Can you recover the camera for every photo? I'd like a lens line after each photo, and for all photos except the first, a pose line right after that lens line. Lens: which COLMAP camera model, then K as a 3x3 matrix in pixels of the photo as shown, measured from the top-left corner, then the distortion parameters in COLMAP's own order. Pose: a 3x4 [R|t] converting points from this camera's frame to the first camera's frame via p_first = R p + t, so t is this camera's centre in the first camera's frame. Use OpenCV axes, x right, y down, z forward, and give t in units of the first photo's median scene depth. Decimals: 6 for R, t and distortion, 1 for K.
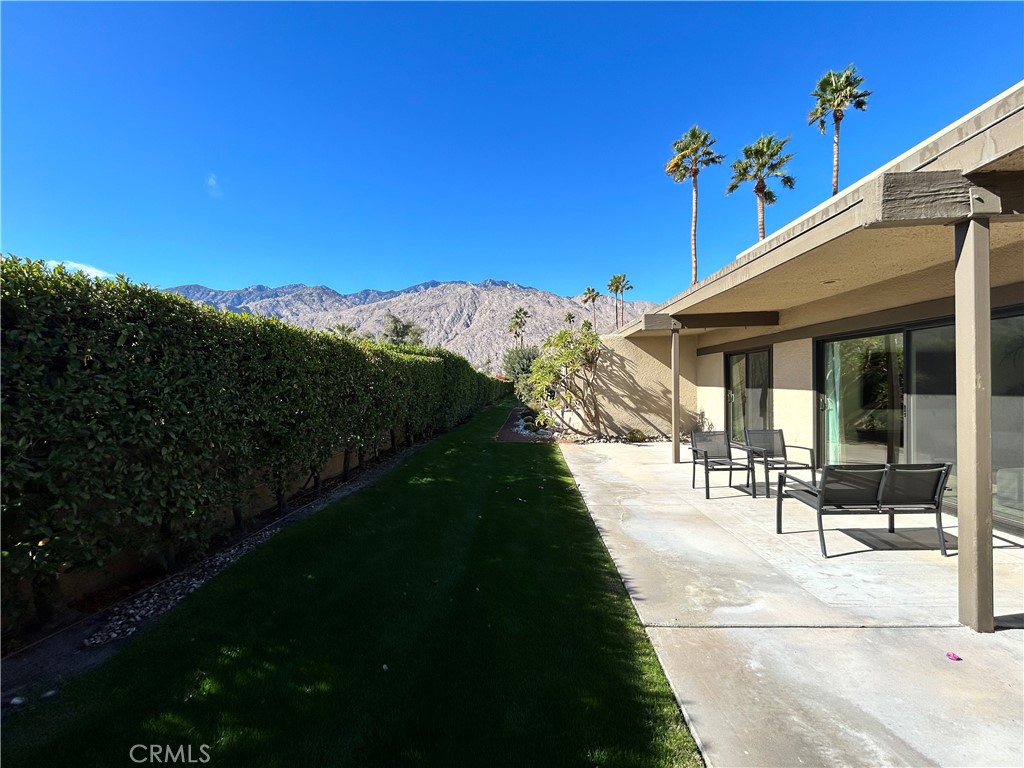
lens RADIAL K [[416.1, 0, 510.3], [0, 416.1, 385.5], [0, 0, 1]] dist [-0.004002, 0.000702]
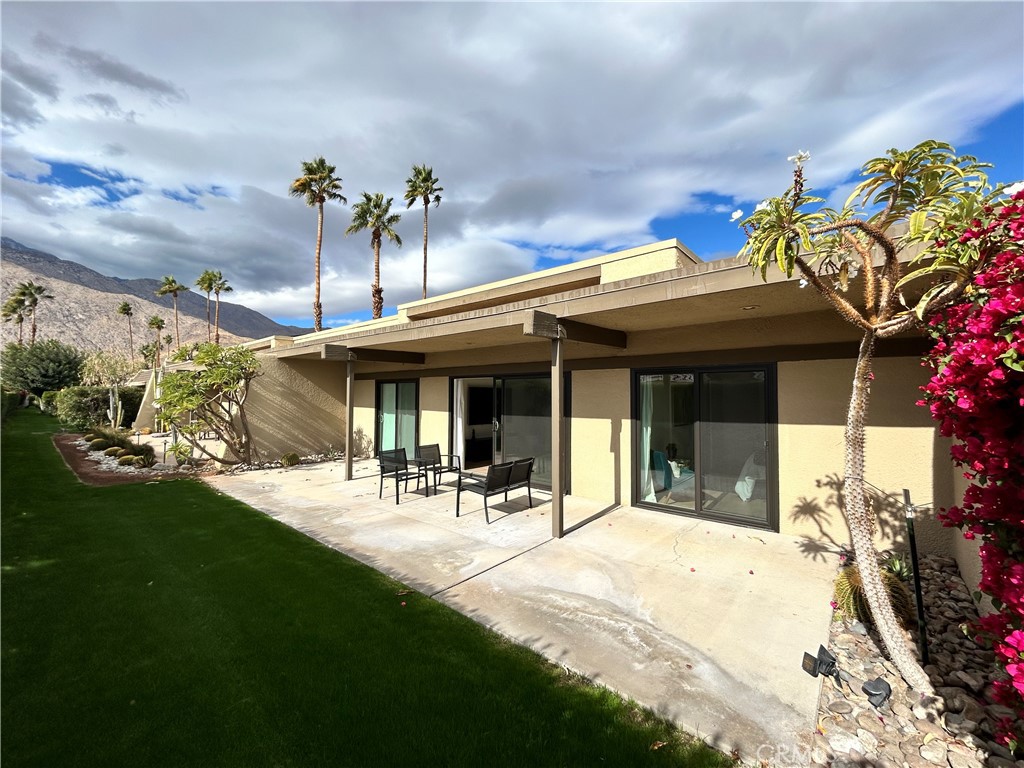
lens RADIAL K [[416.1, 0, 510.3], [0, 416.1, 385.5], [0, 0, 1]] dist [-0.004002, 0.000702]
pose [[0.616684, 0.033769, 0.786486, -0.428975], [-0.007555, 0.999287, -0.036982, -0.056693], [-0.787175, 0.016864, 0.616499, -0.063170]]
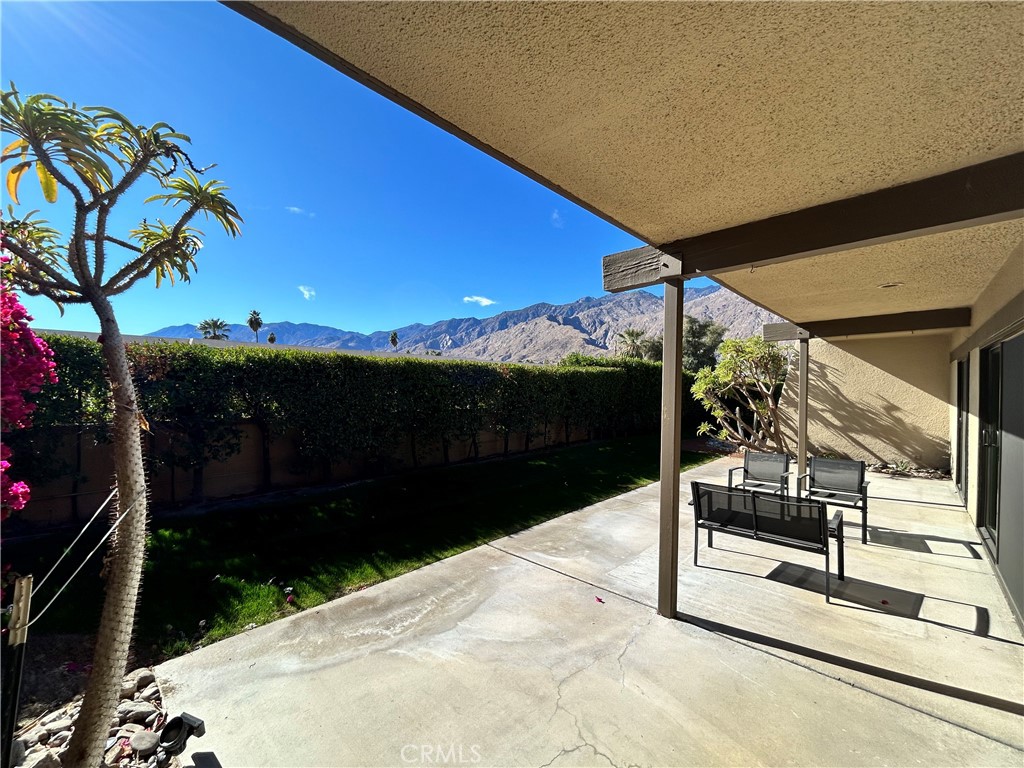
lens RADIAL K [[416.1, 0, 510.3], [0, 416.1, 385.5], [0, 0, 1]] dist [-0.004002, 0.000702]
pose [[0.747929, 0.018396, -0.663524, 1.016062], [-0.018712, 0.999803, 0.006628, -0.056880], [0.663515, 0.007458, 0.748126, -0.146351]]
